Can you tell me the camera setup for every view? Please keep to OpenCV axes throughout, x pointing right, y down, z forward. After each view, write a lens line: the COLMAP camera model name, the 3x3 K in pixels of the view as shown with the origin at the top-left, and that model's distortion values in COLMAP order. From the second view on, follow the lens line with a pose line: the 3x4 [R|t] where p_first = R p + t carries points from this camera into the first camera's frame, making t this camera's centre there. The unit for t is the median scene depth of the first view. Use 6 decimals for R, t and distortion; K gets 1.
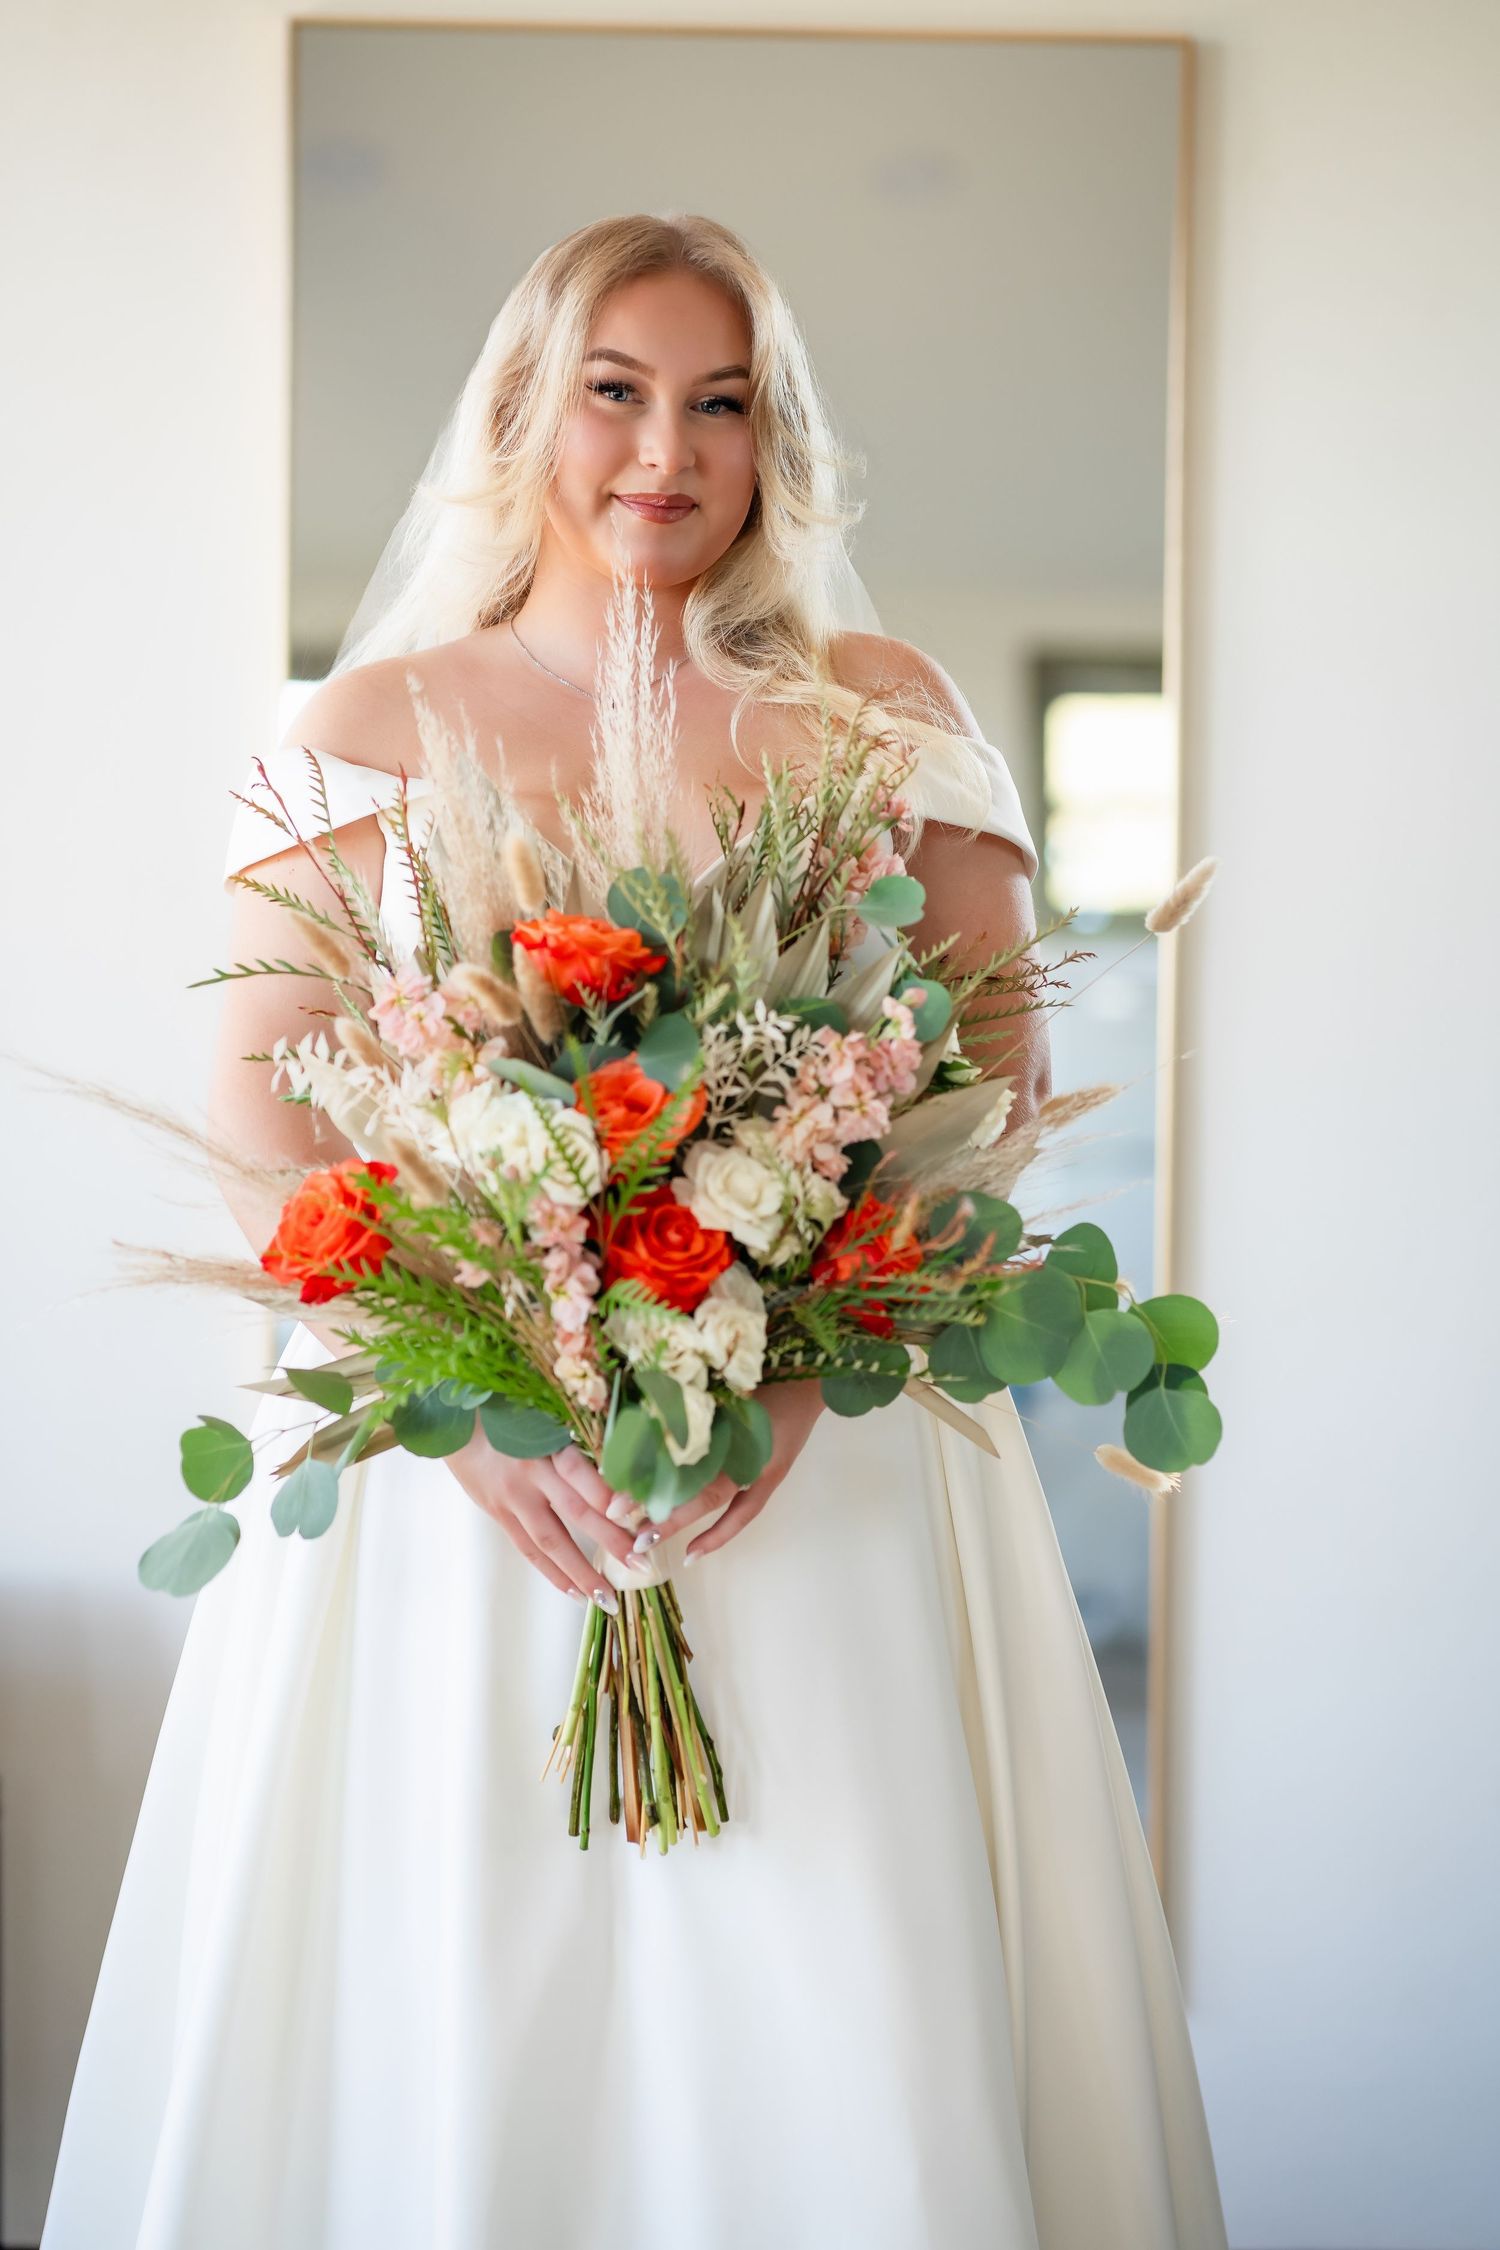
lens RADIAL K [[6086.5, 0, 750.0], [0, 6086.5, 1125.0], [0, 0, 1]] dist [-0.149915, 0.122374]
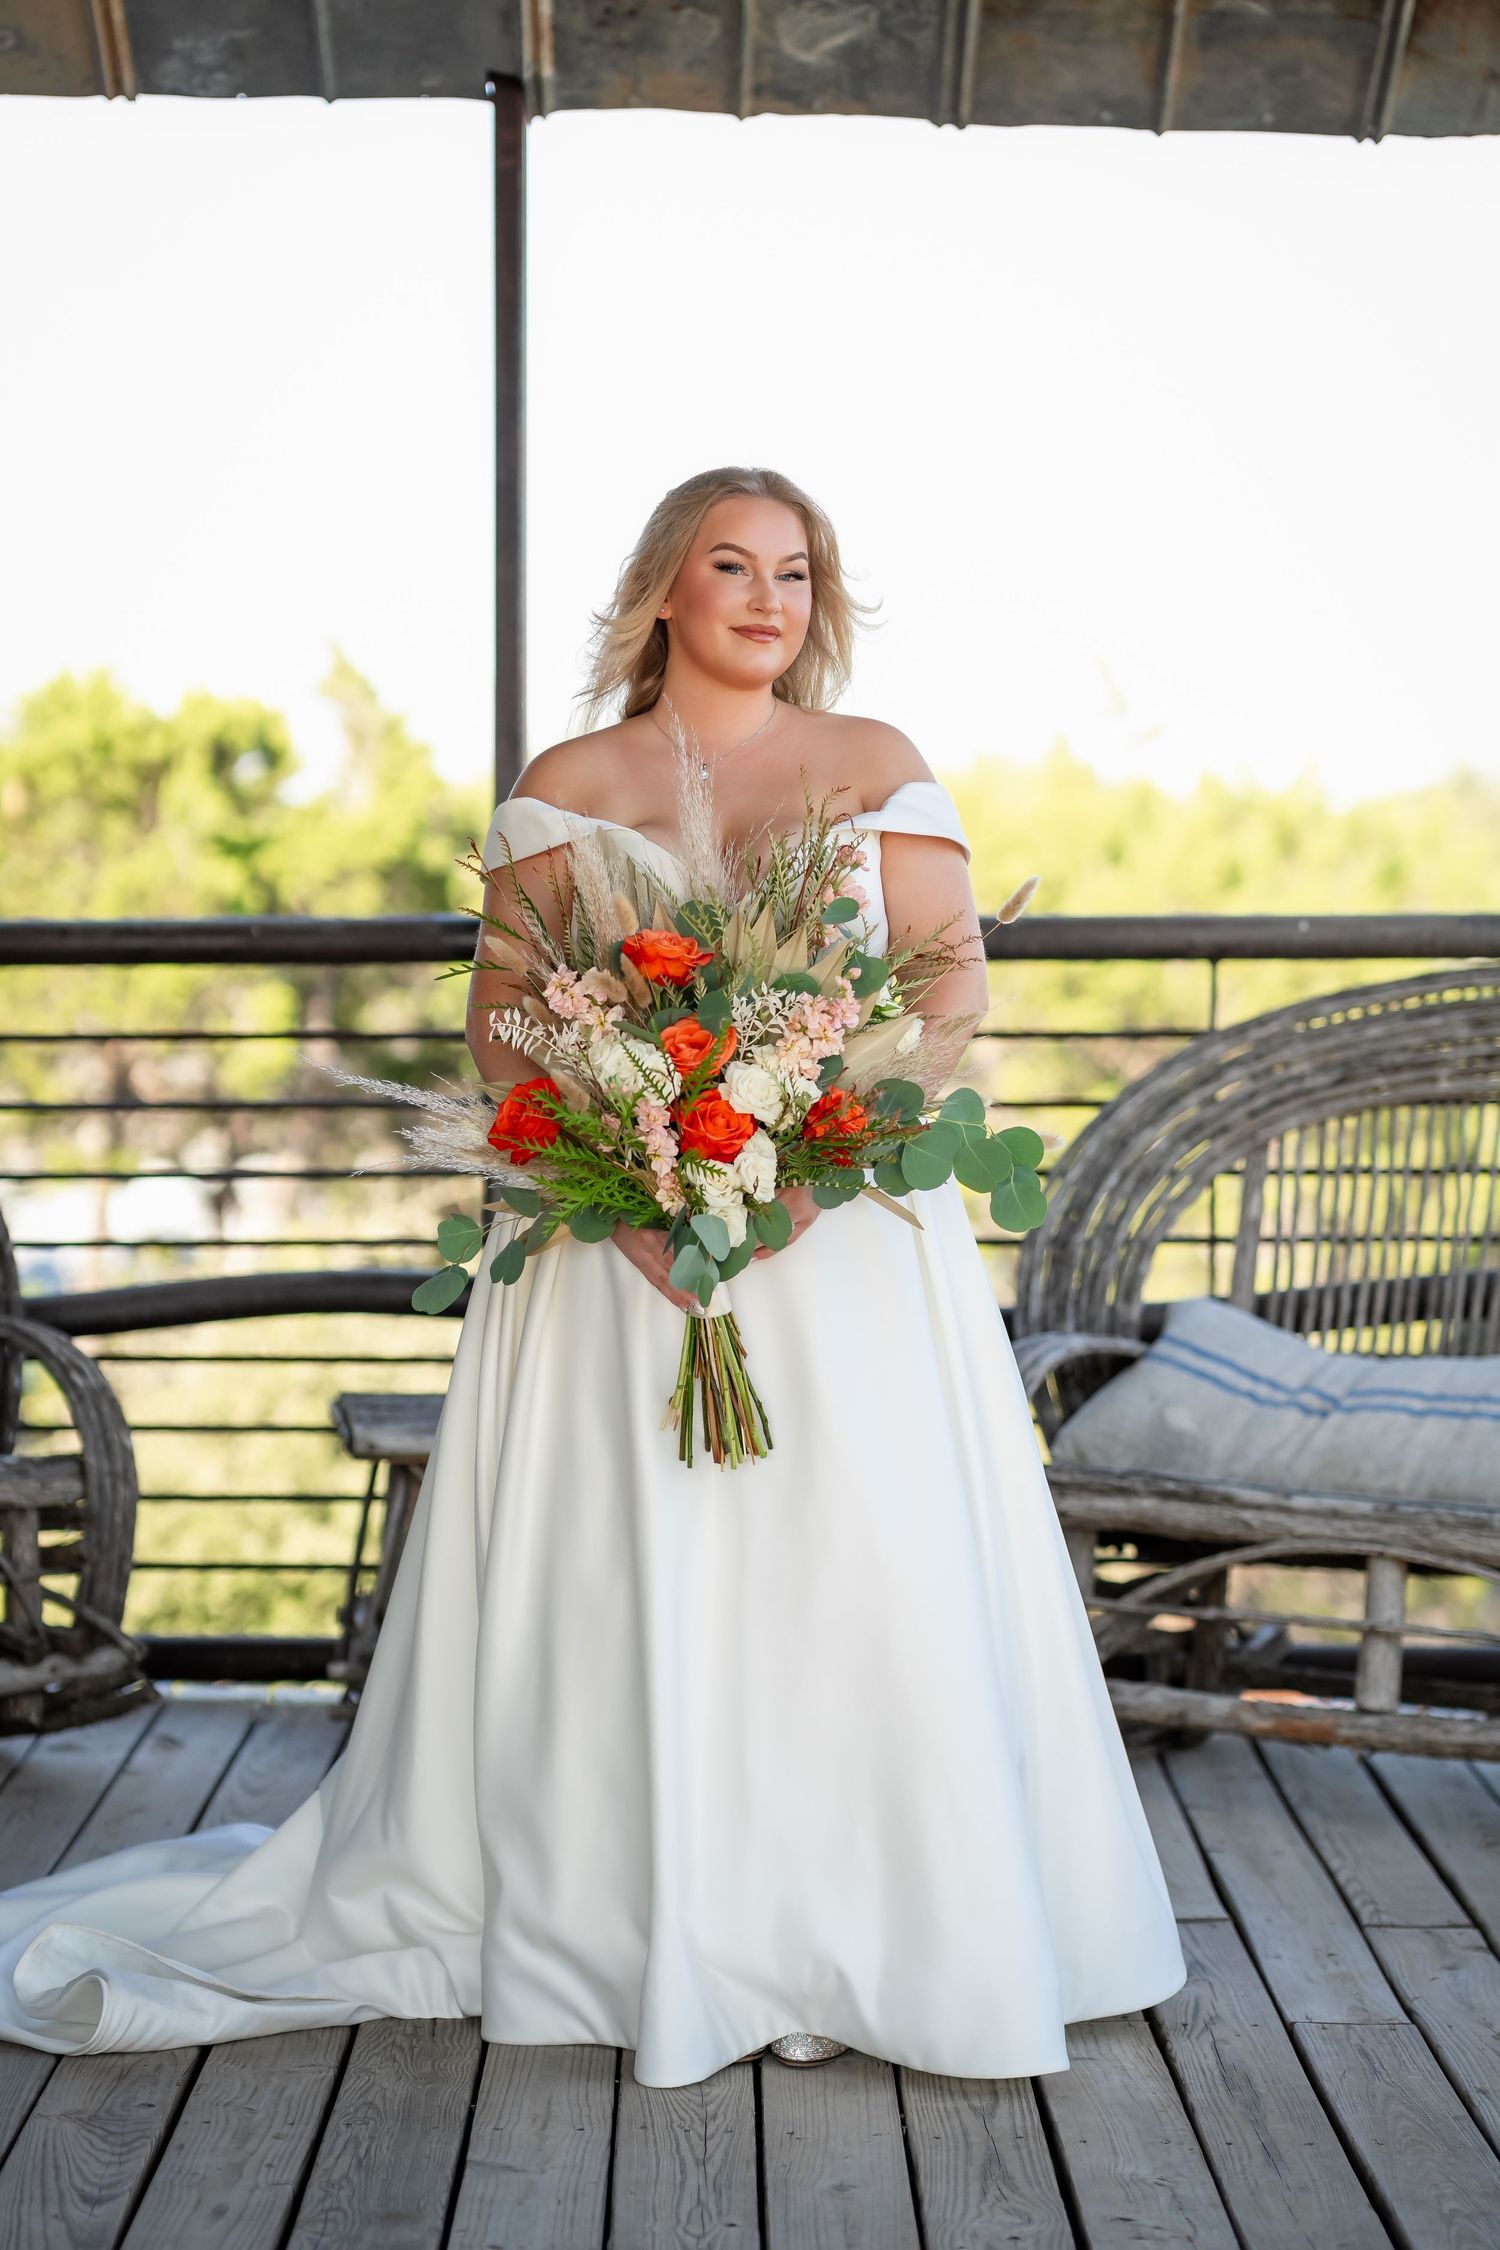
lens RADIAL K [[6017.5, 0, 751.1], [0, 6017.5, 1034.9], [0, 0, 1]] dist [0.168495, 0.281978]
pose [[0.998202, -0.039324, -0.045238, 0.074667], [0.041726, 0.997698, 0.053448, -0.096771], [0.043032, -0.055240, 0.997545, -0.718864]]
